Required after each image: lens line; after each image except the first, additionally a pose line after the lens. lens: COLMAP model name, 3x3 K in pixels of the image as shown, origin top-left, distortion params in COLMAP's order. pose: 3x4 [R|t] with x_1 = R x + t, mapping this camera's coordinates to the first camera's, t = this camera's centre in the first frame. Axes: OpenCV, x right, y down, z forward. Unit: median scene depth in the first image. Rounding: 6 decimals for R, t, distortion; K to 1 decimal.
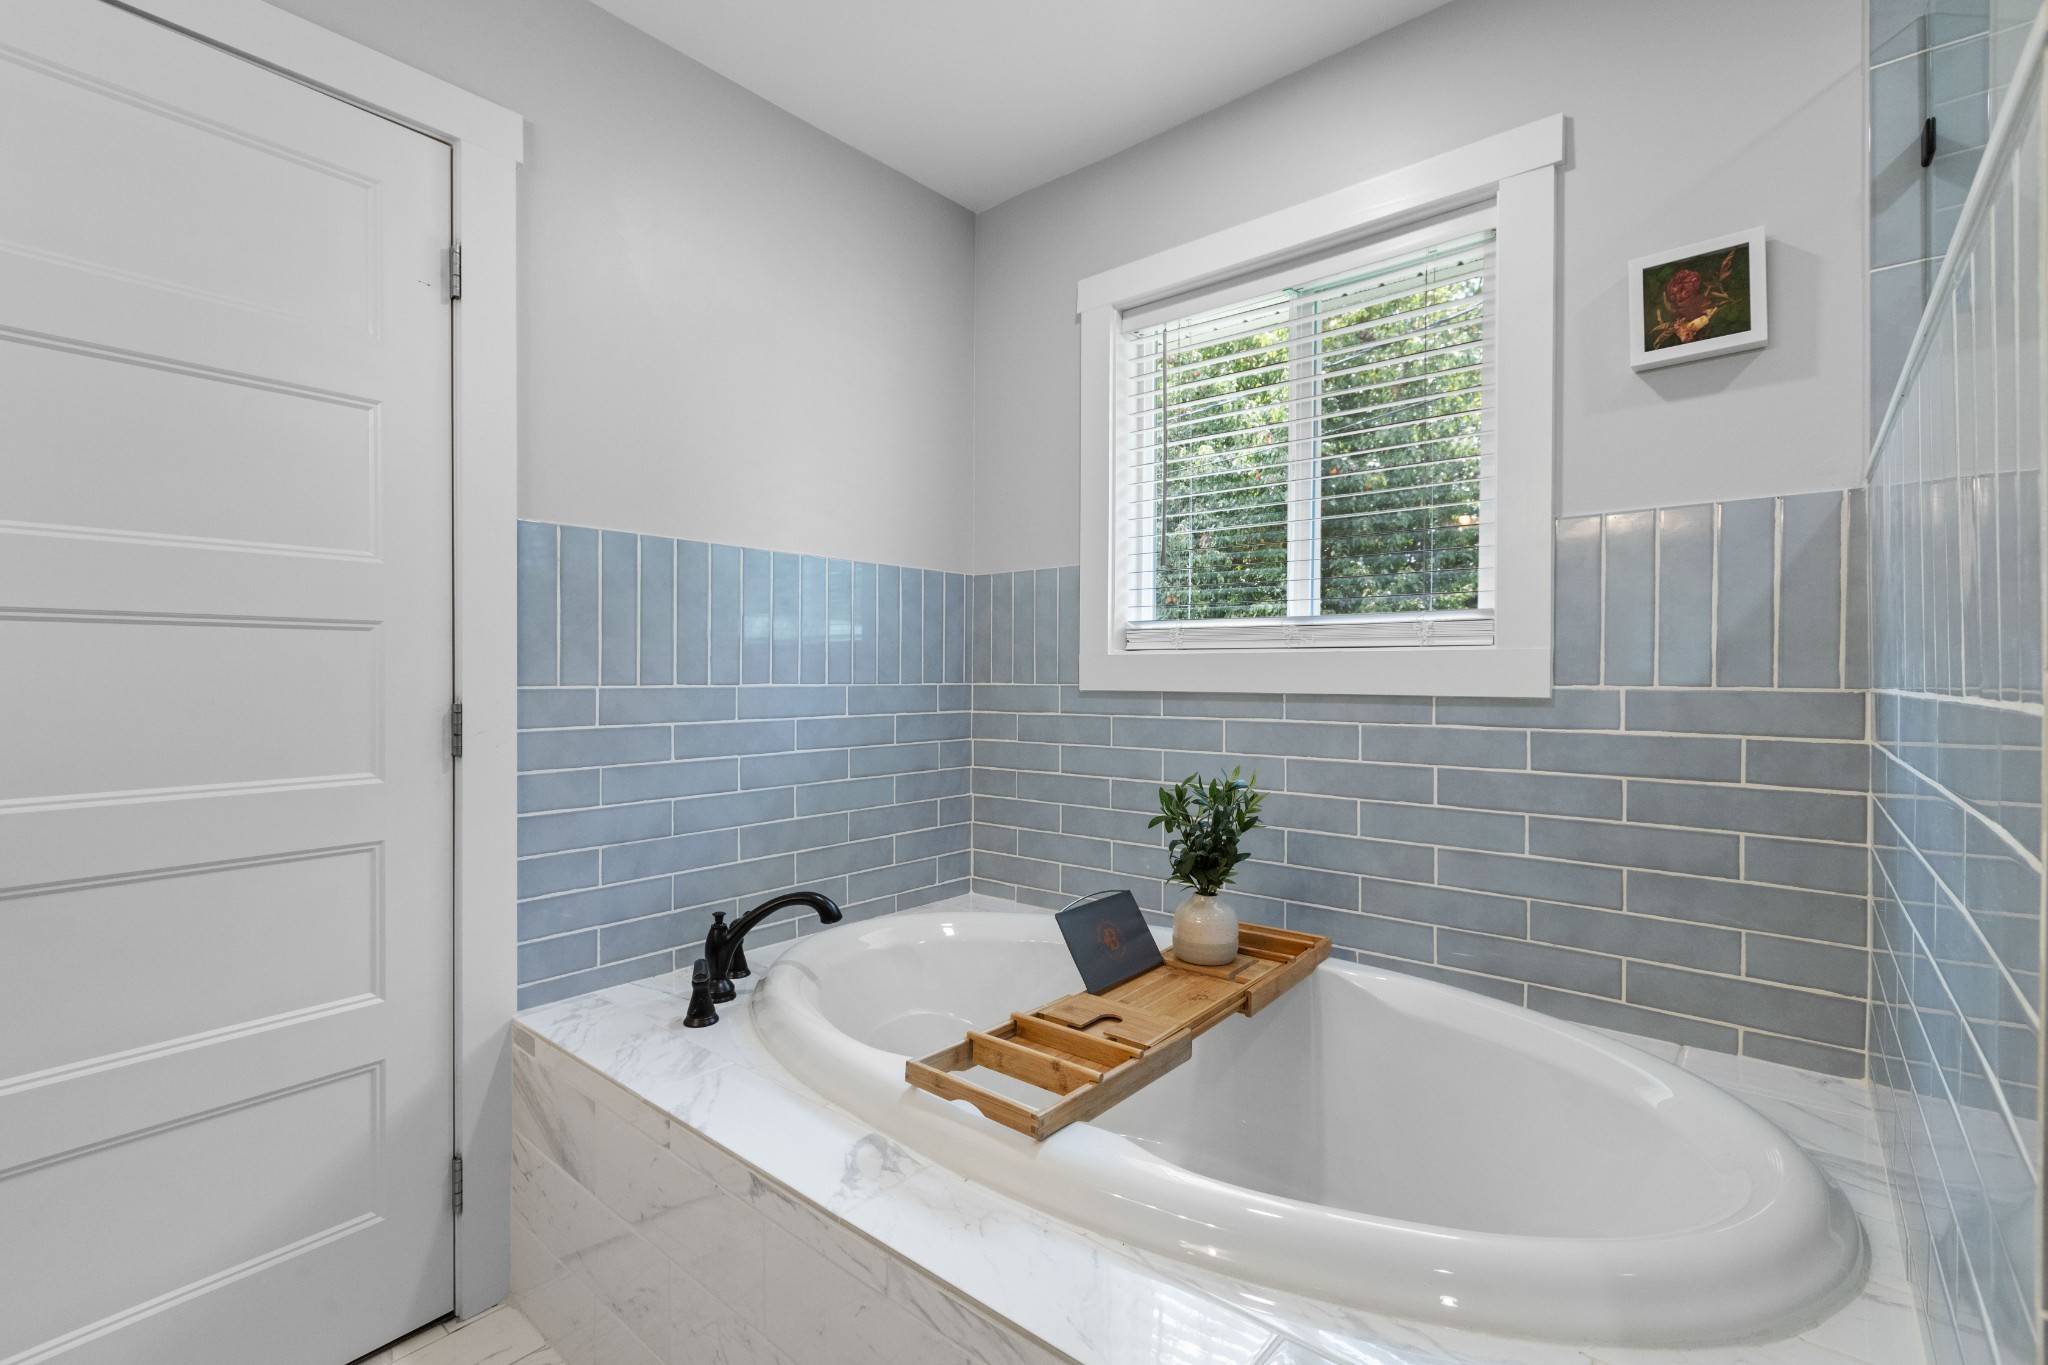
lens RADIAL K [[926.0, 0, 1034.3], [0, 926.0, 679.6], [0, 0, 1]] dist [-0.005028, -0.000194]
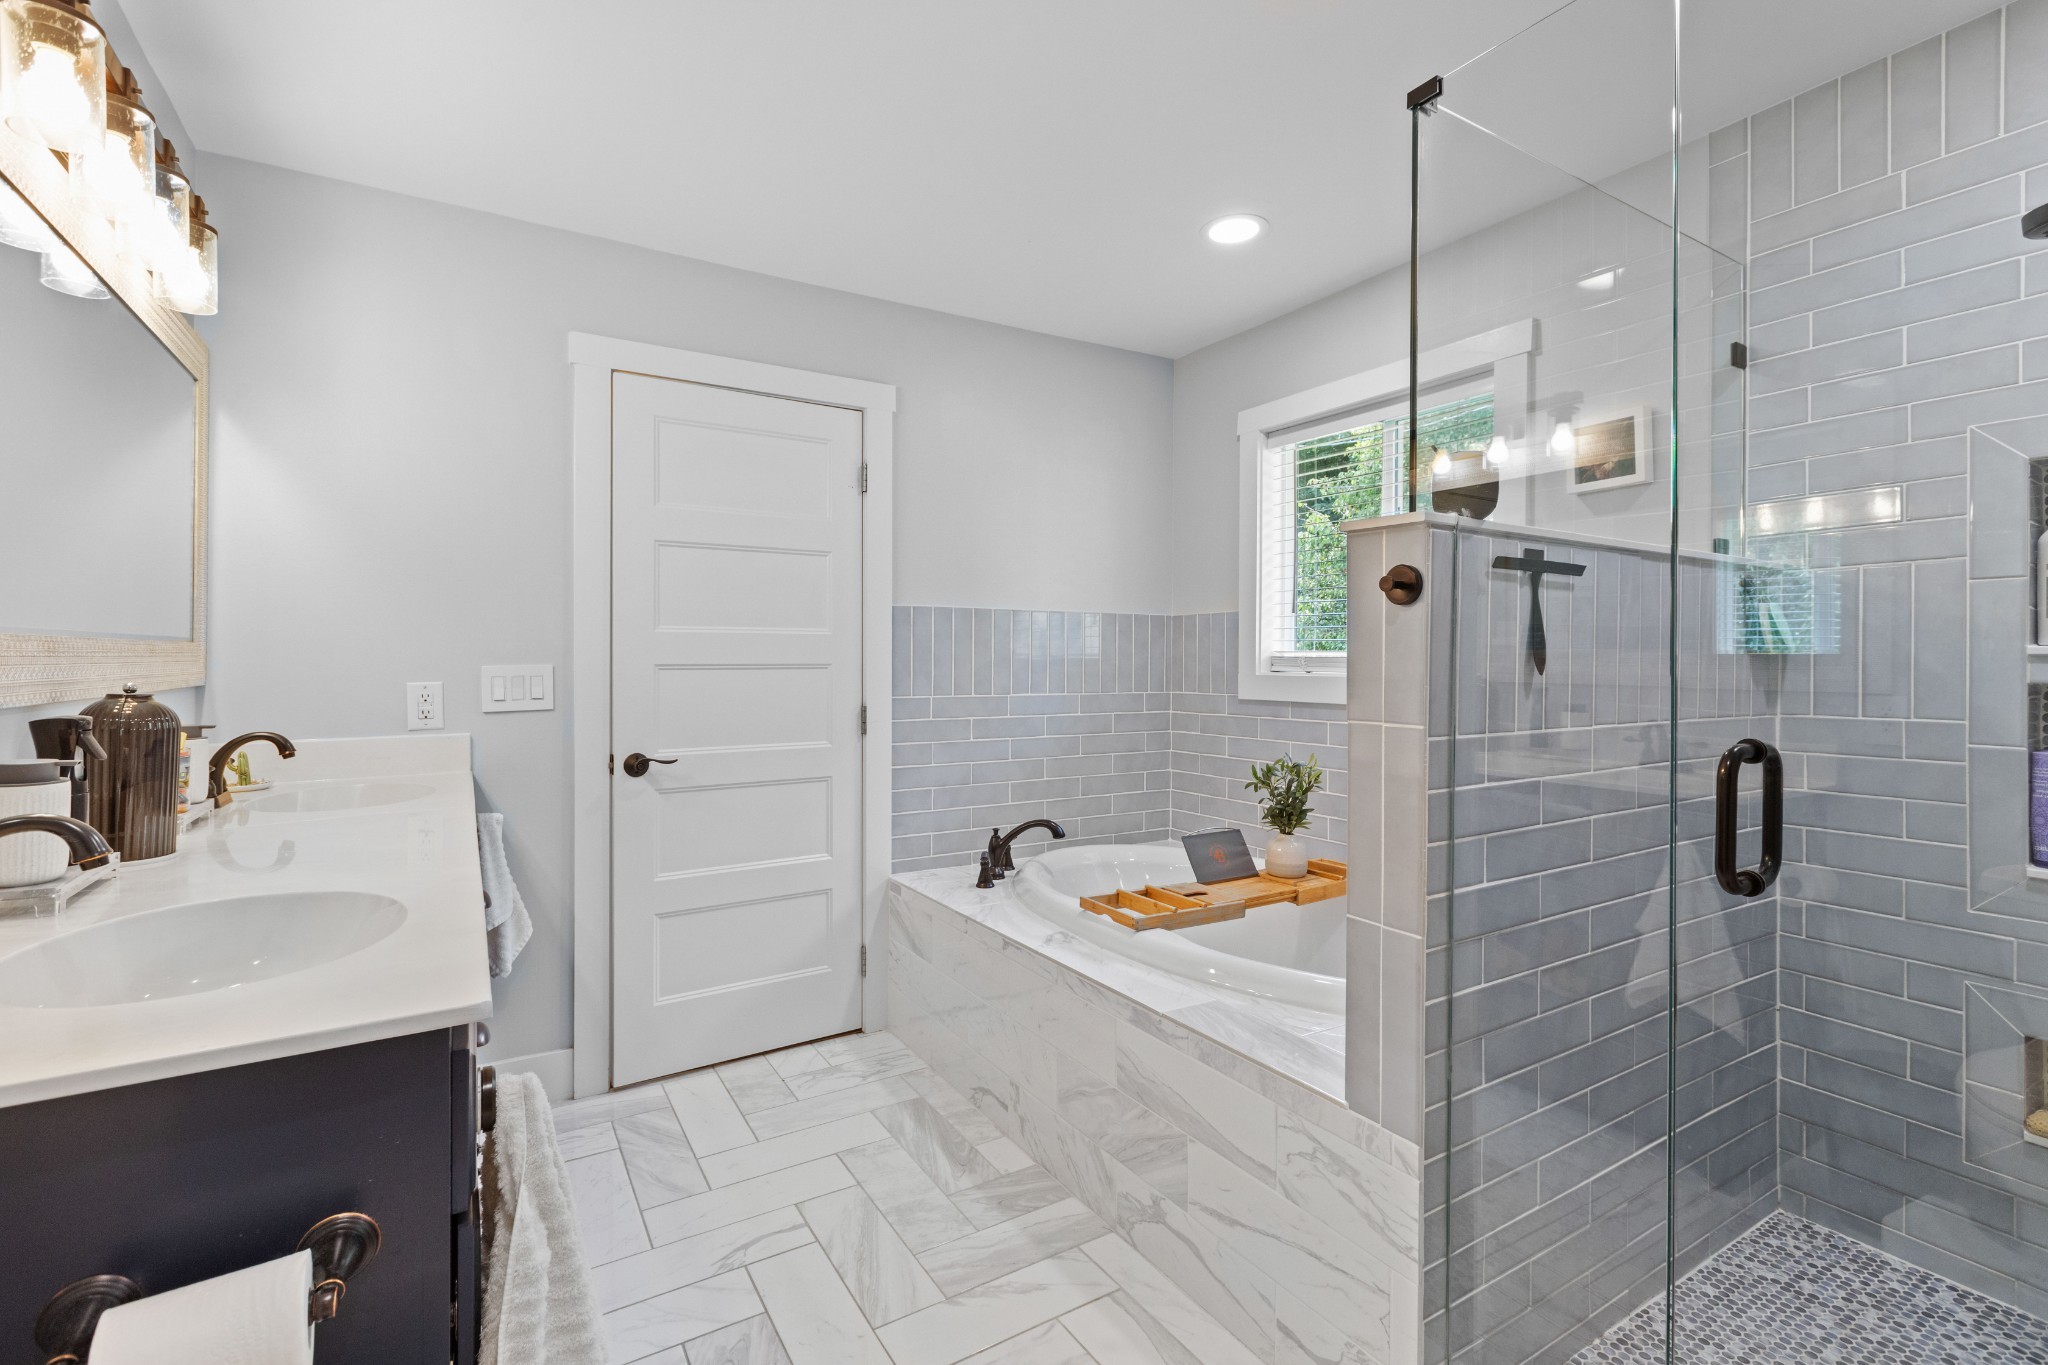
lens RADIAL K [[926.0, 0, 1019.4], [0, 926.0, 671.5], [0, 0, 1]] dist [-0.005028, -0.000194]
pose [[0.946407, 0.004596, -0.322945, 0.266654], [-0.003327, 0.999984, 0.004481, -0.050376], [0.322961, -0.003167, 0.946407, -0.642786]]
